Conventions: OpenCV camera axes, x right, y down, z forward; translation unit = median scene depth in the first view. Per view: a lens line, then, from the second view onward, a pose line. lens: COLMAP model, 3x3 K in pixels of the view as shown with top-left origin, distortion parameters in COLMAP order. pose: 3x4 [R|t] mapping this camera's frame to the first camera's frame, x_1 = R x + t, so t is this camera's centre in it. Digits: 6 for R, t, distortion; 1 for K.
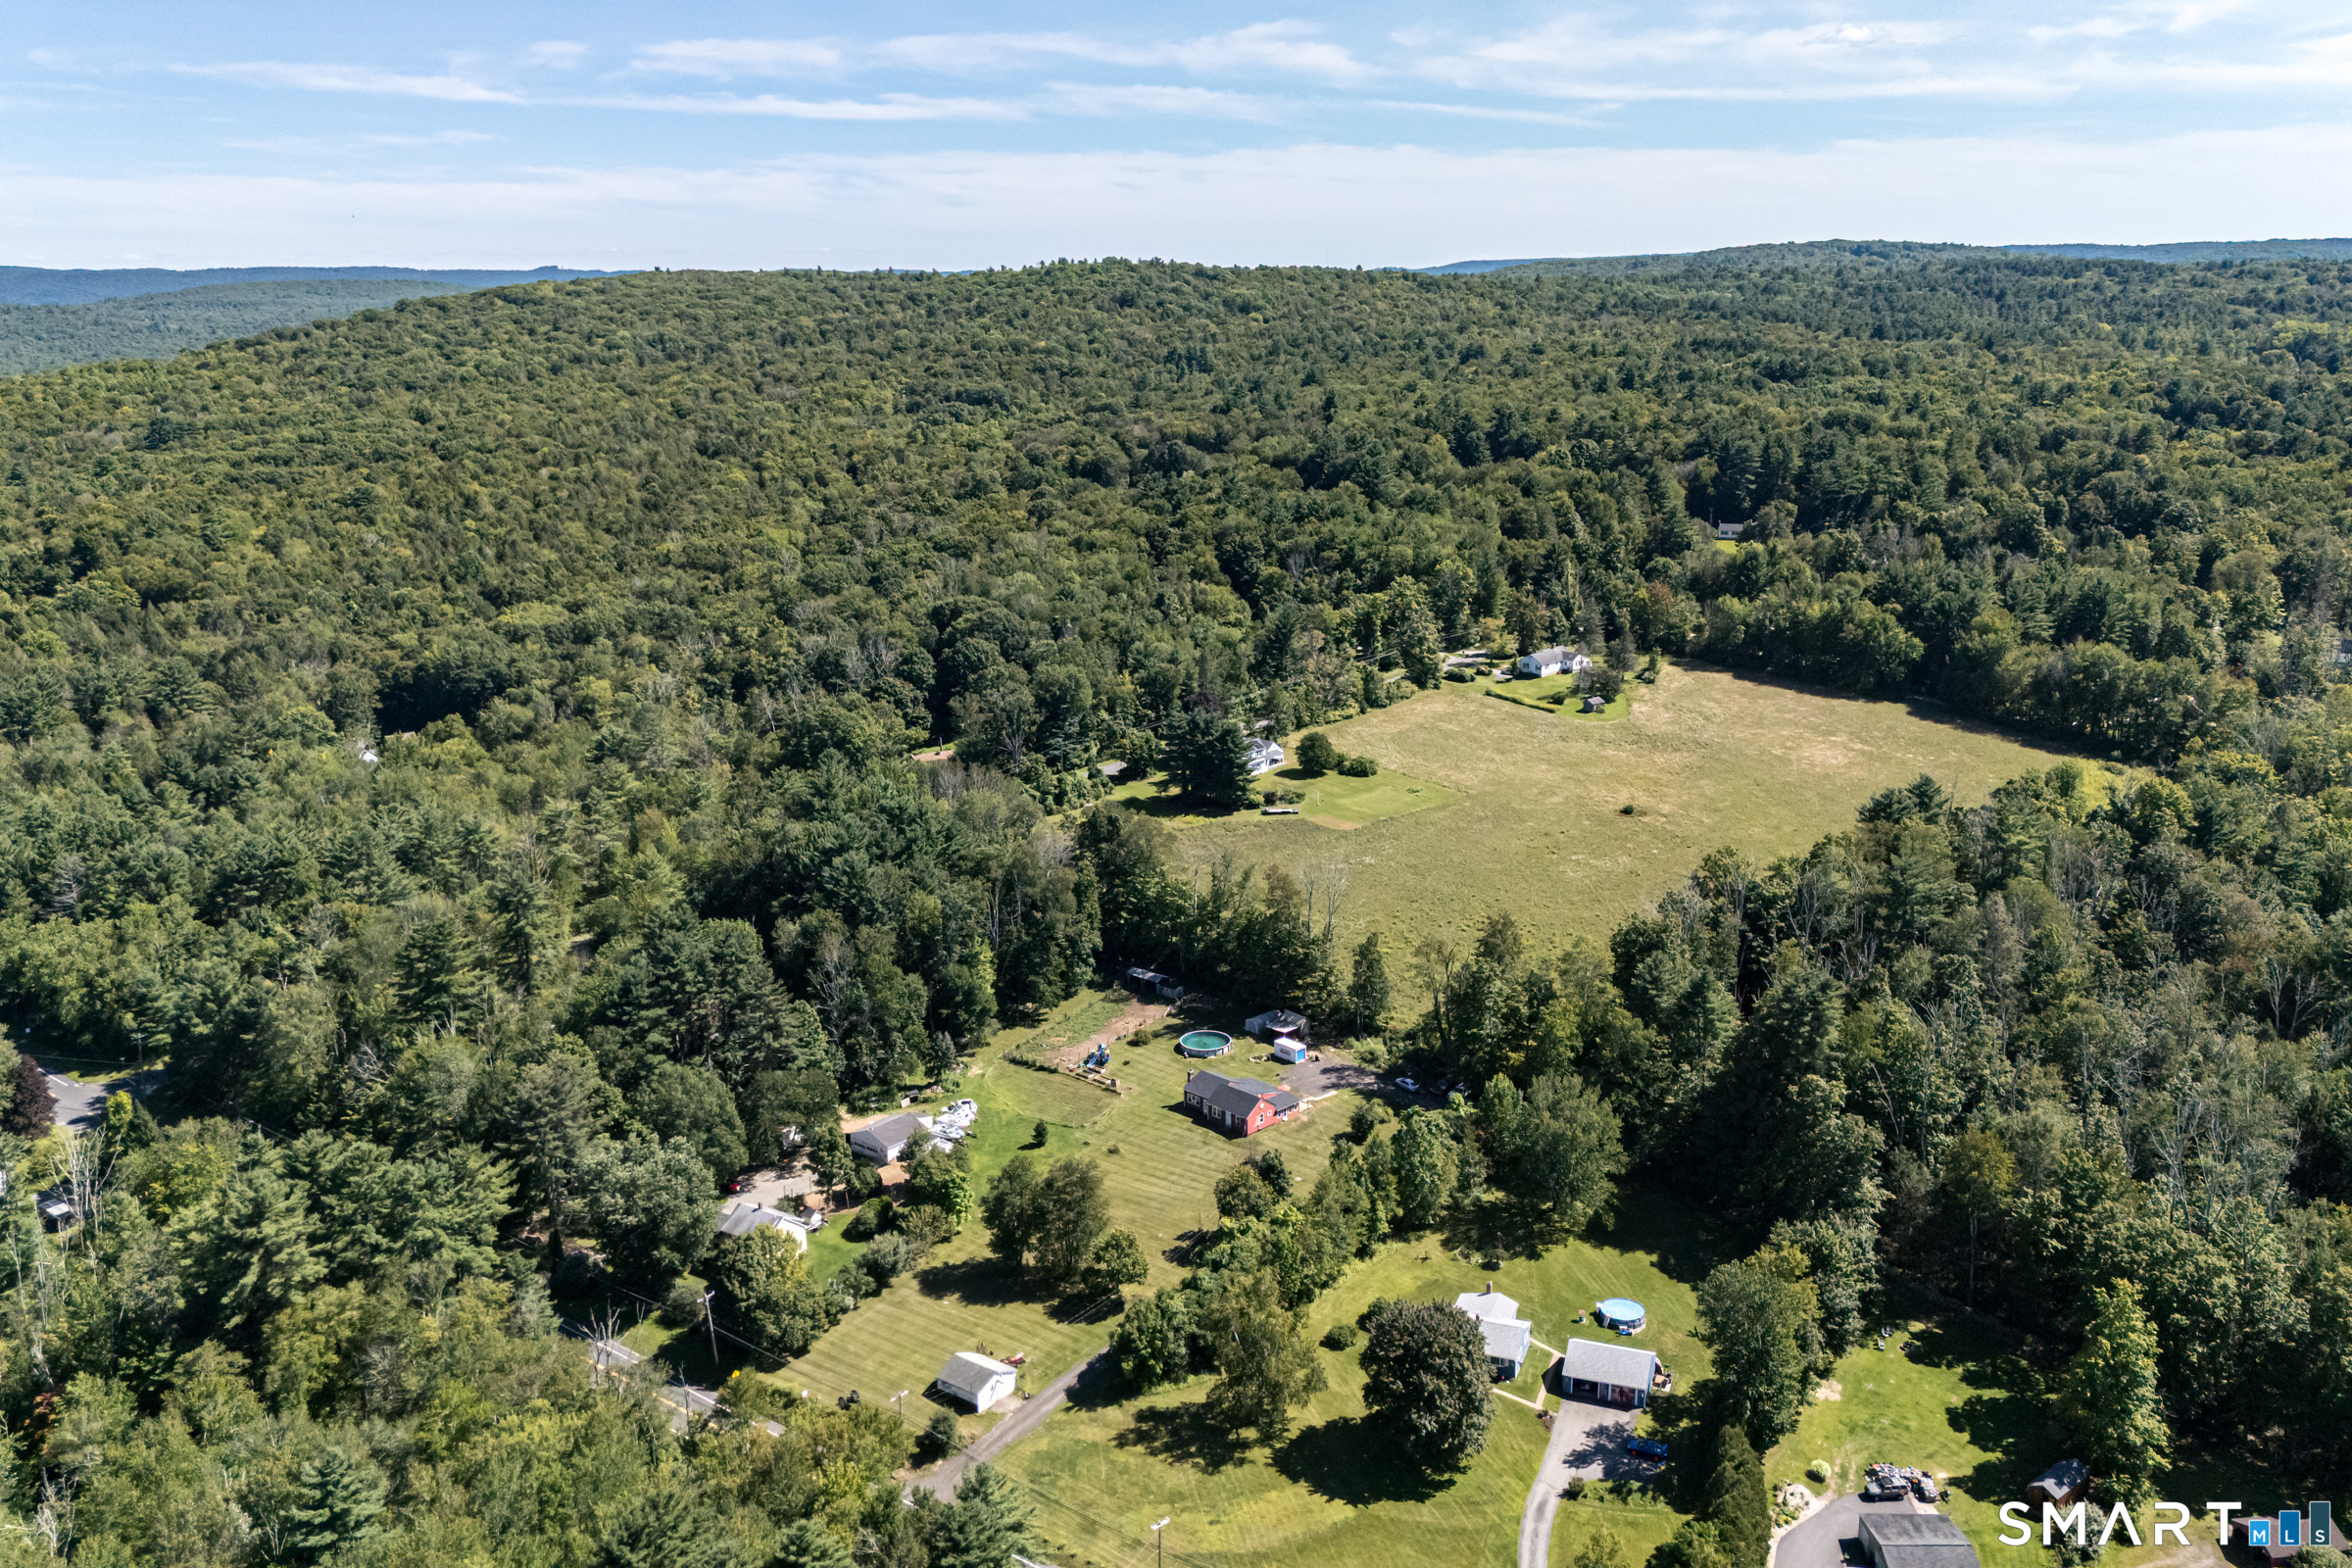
lens RADIAL K [[2043.3, 0, 1150.2], [0, 2043.3, 792.7], [0, 0, 1]] dist [0.139721, -0.294024]
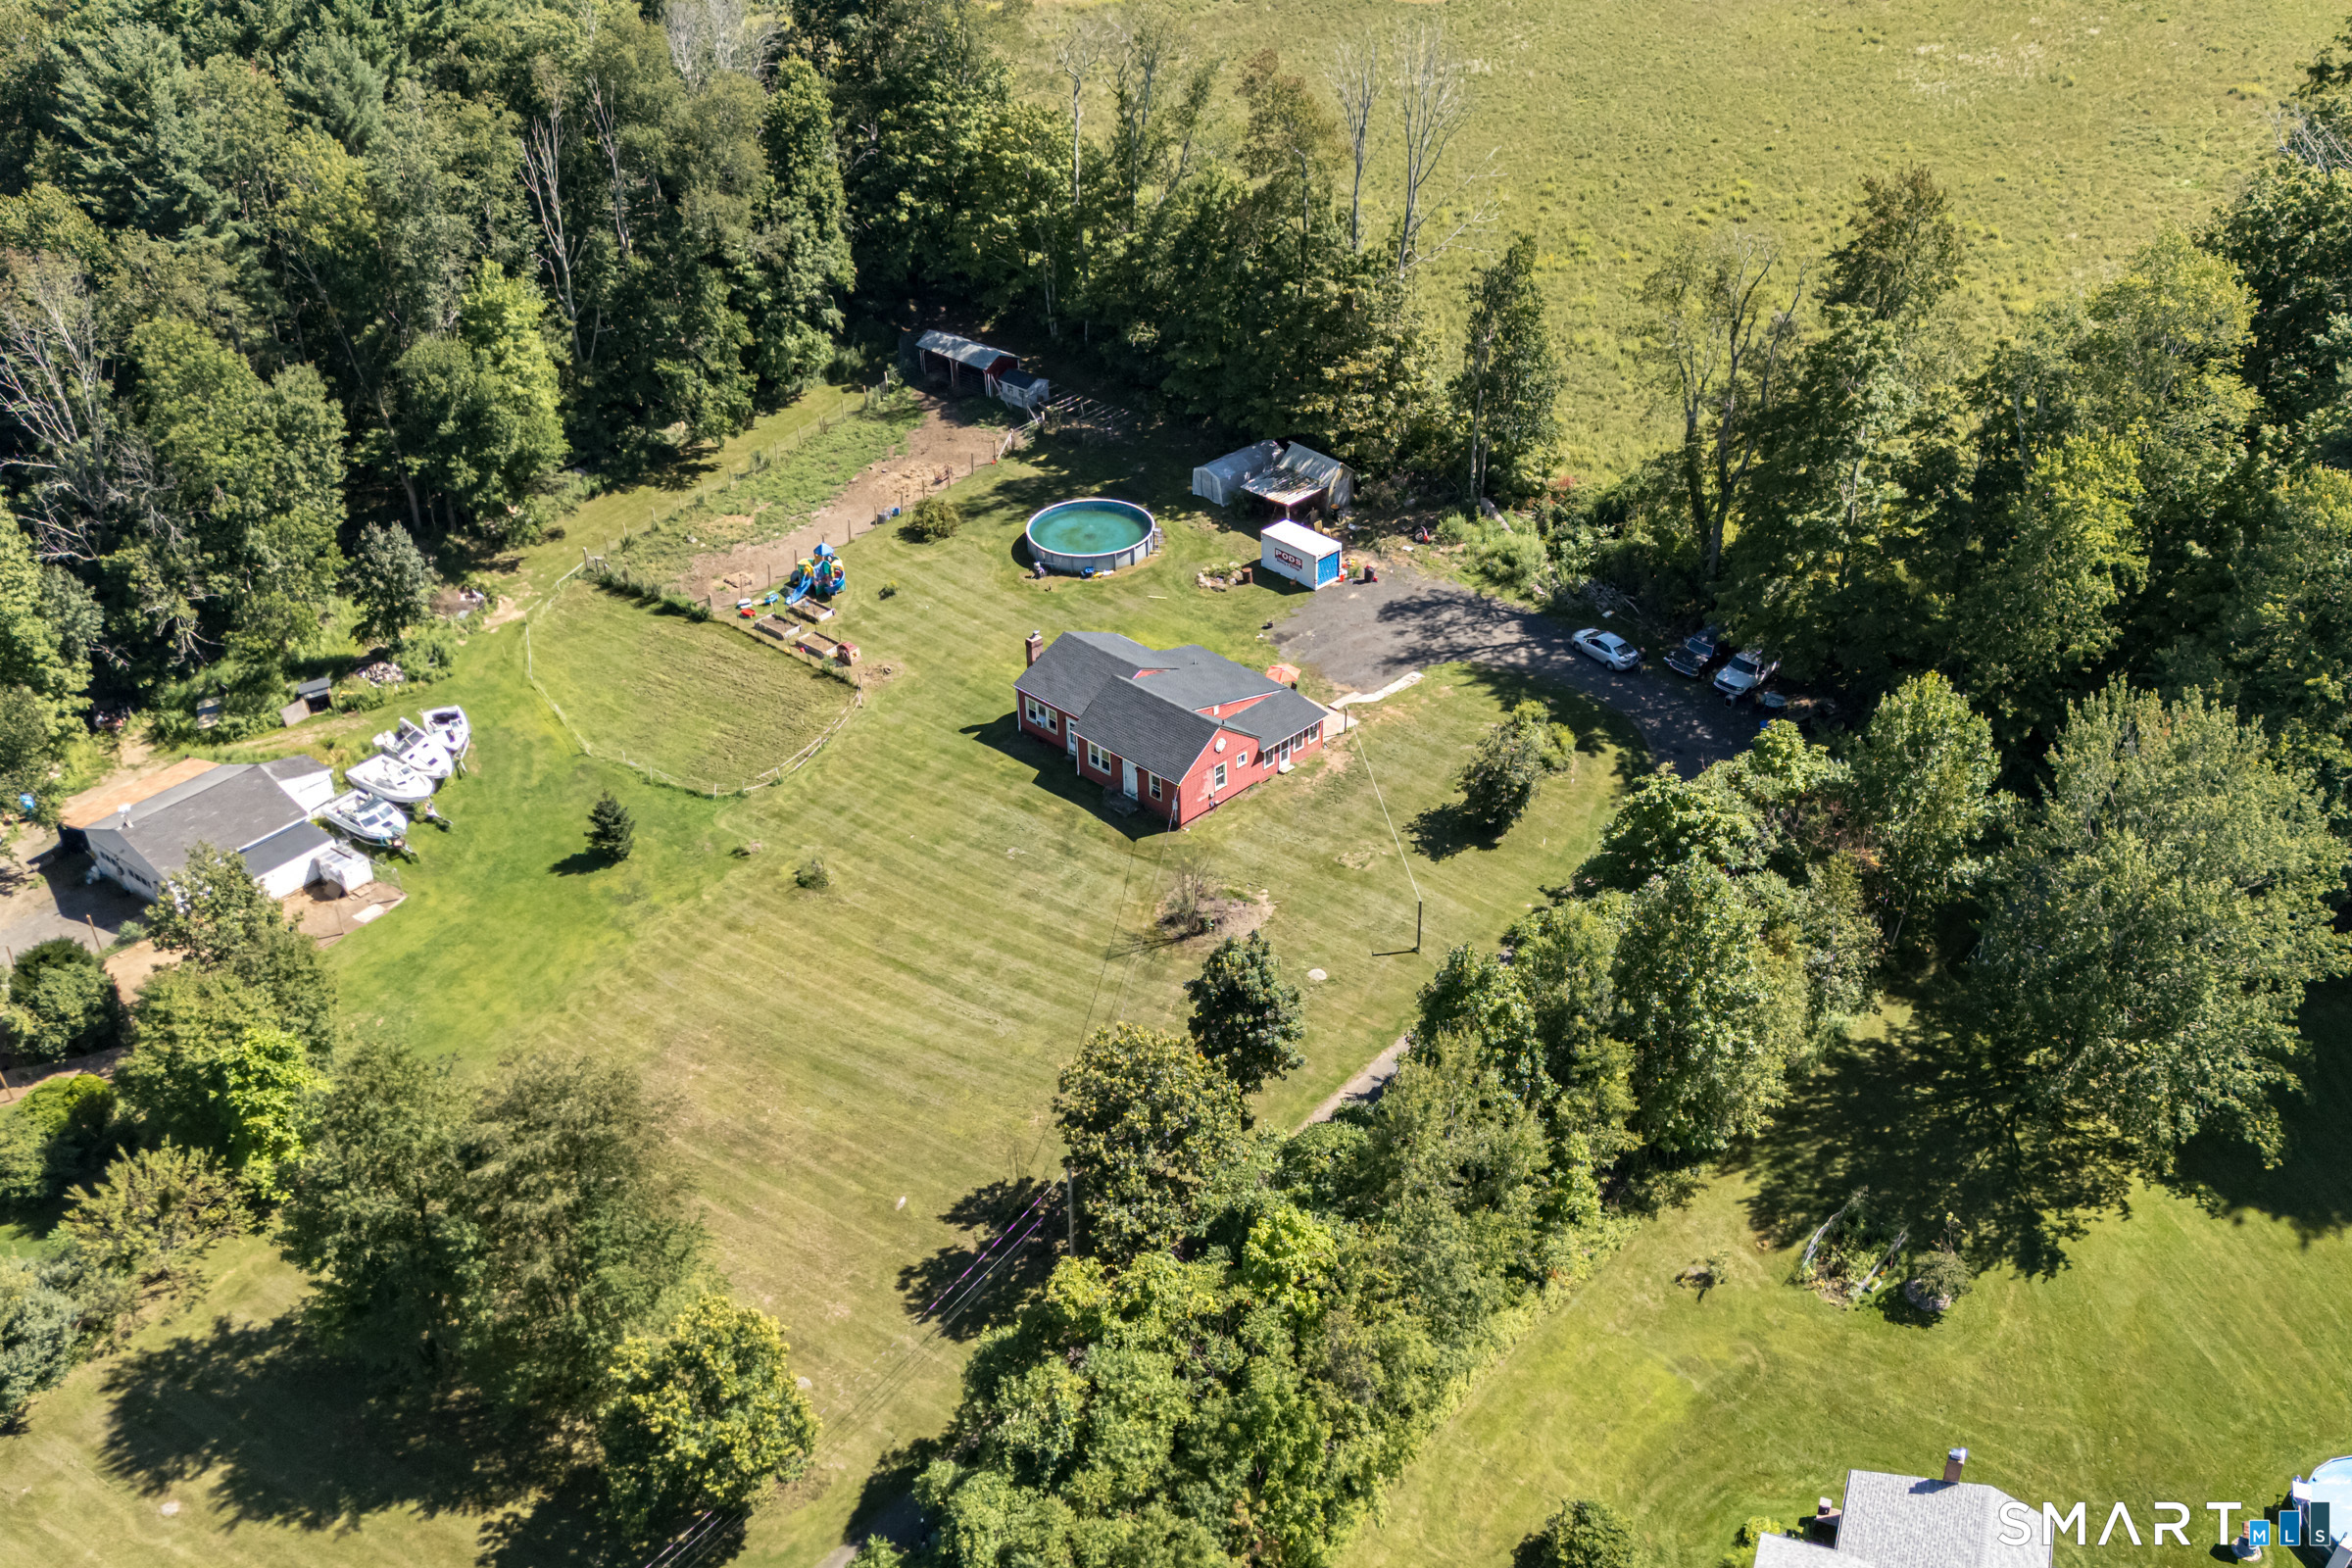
lens RADIAL K [[2354.2, 0, 1166.6], [0, 2354.2, 888.8], [0, 0, 1]] dist [0.150750, -0.294272]
pose [[0.999856, -0.016326, 0.004626, 0.042716], [0.013840, 0.942352, 0.334336, 0.037152], [-0.009817, -0.334223, 0.942443, 0.600118]]
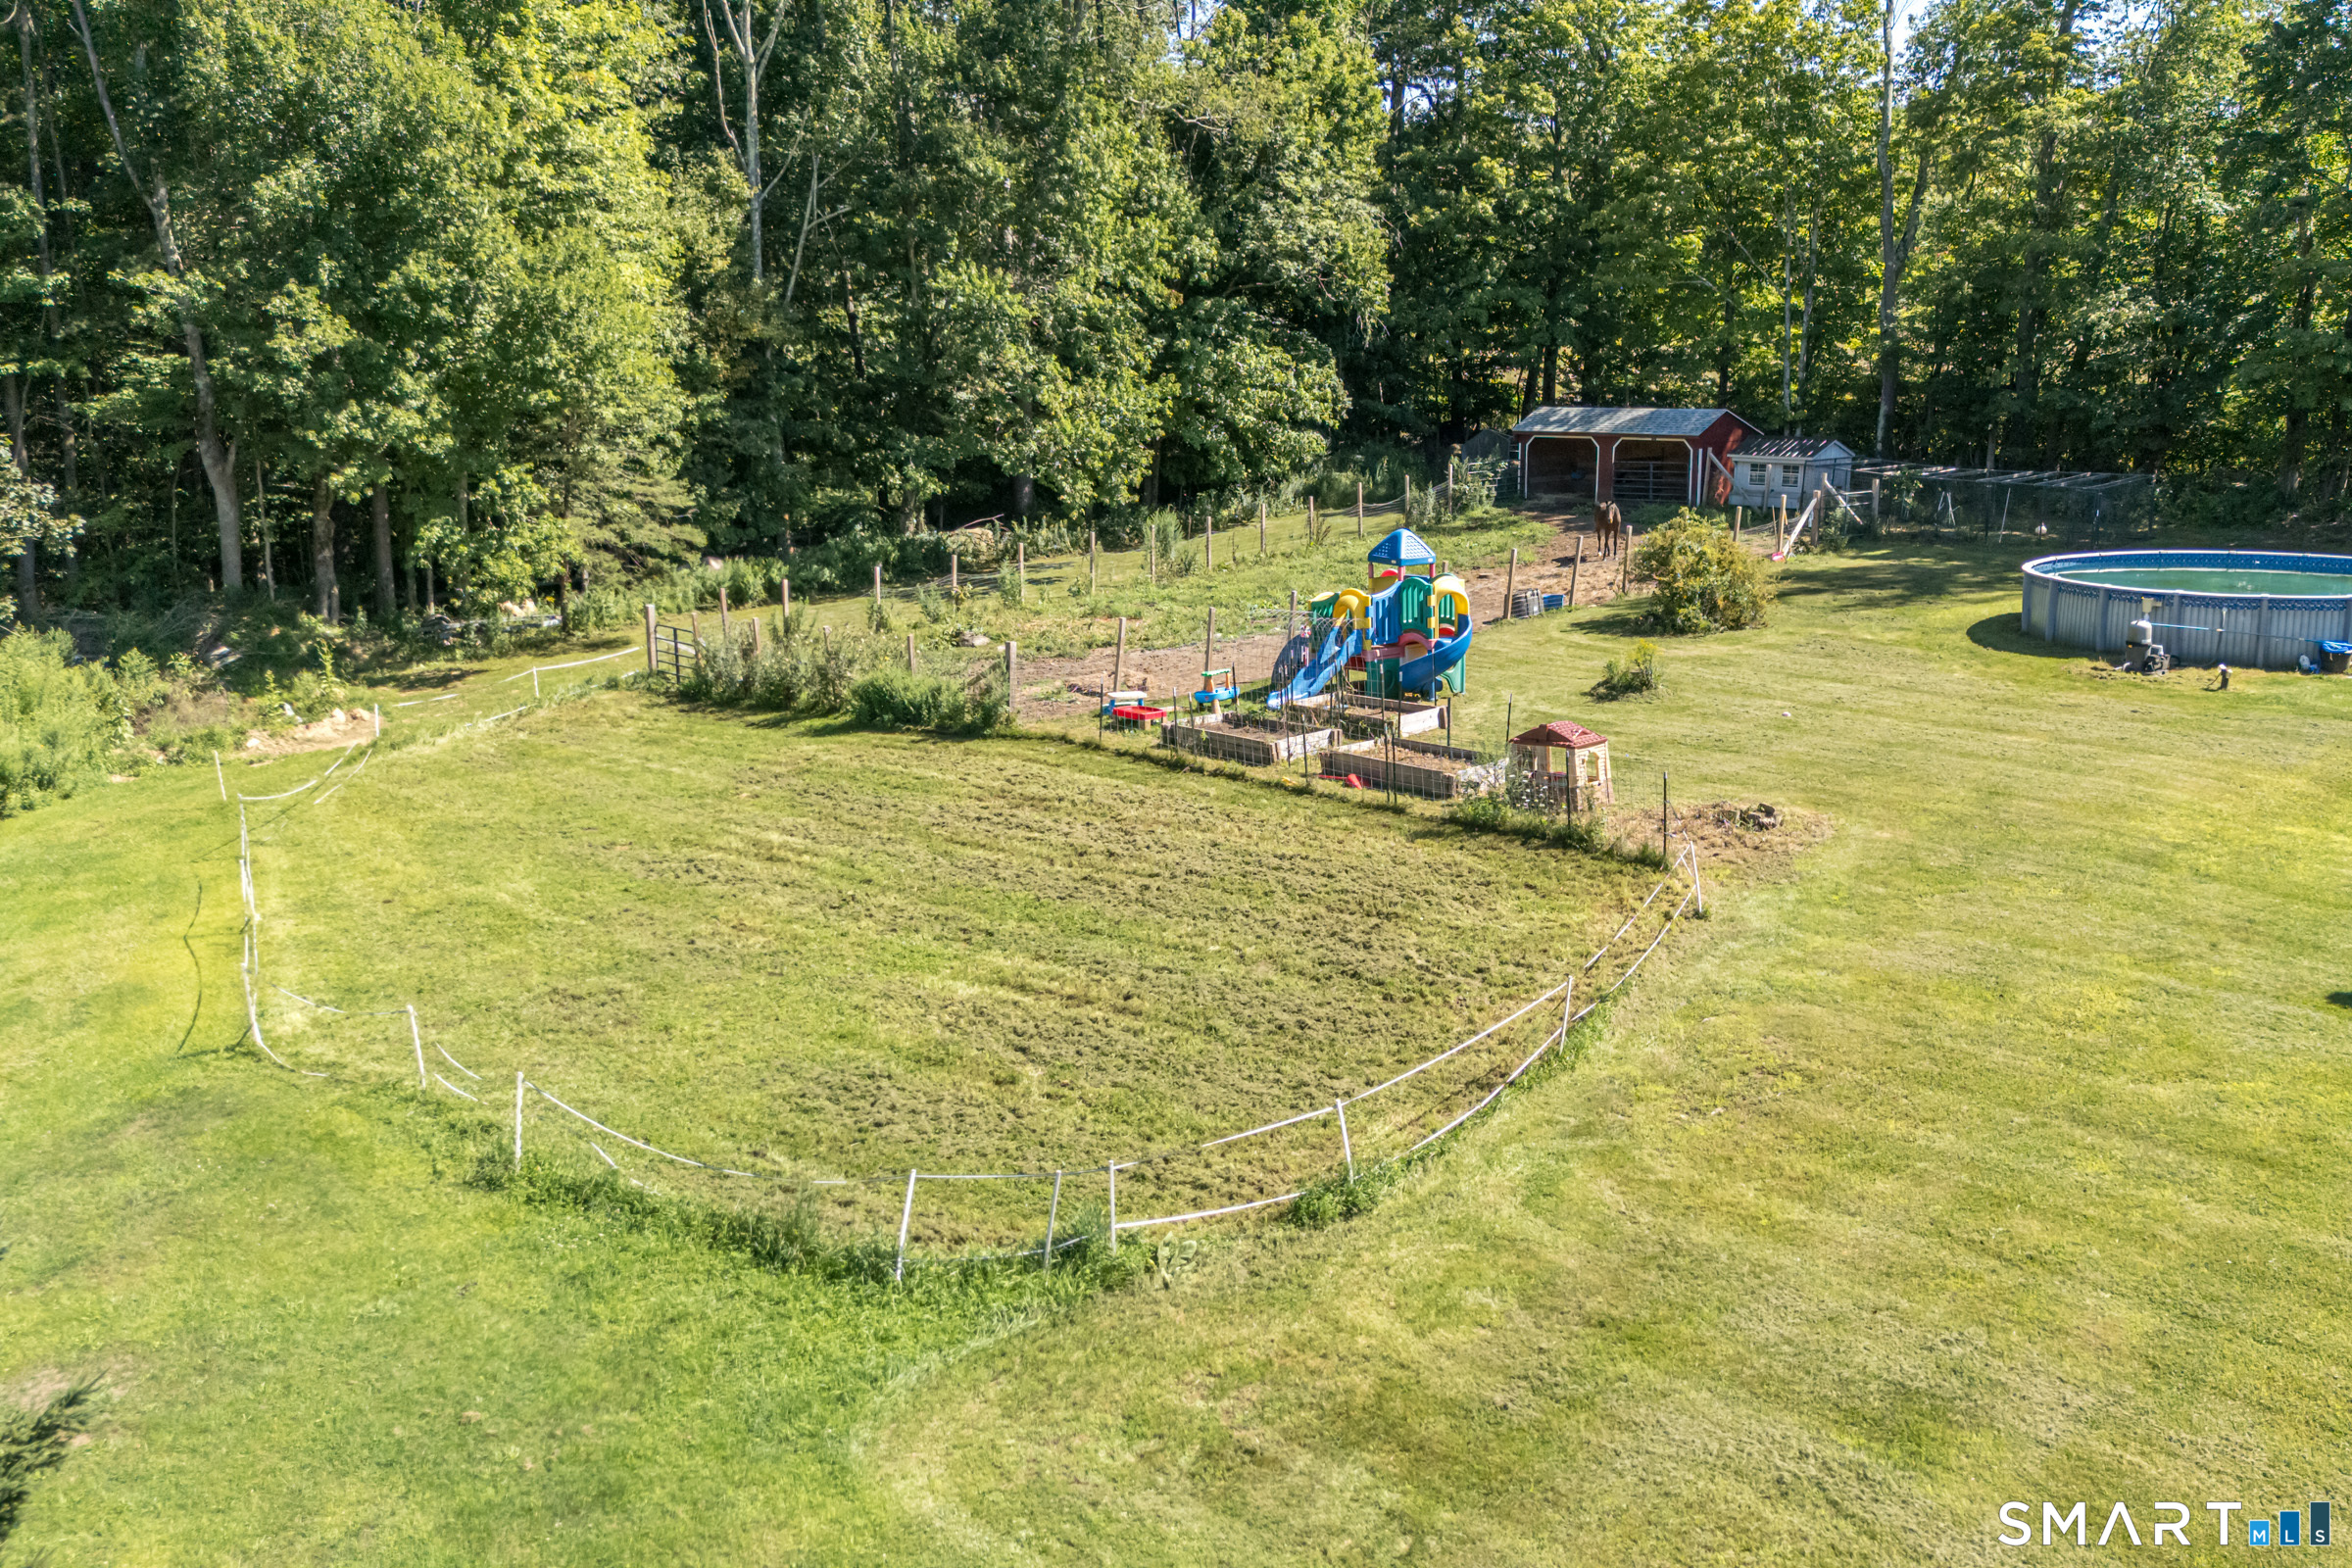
lens RADIAL K [[2044.3, 0, 1254.2], [0, 2044.3, 777.0], [0, 0, 1]] dist [0.130005, -0.281495]
pose [[0.997401, 0.022760, -0.068363, -0.026115], [-0.026019, 0.998548, -0.047164, 0.155723], [0.067190, 0.048820, 0.996545, 0.966496]]
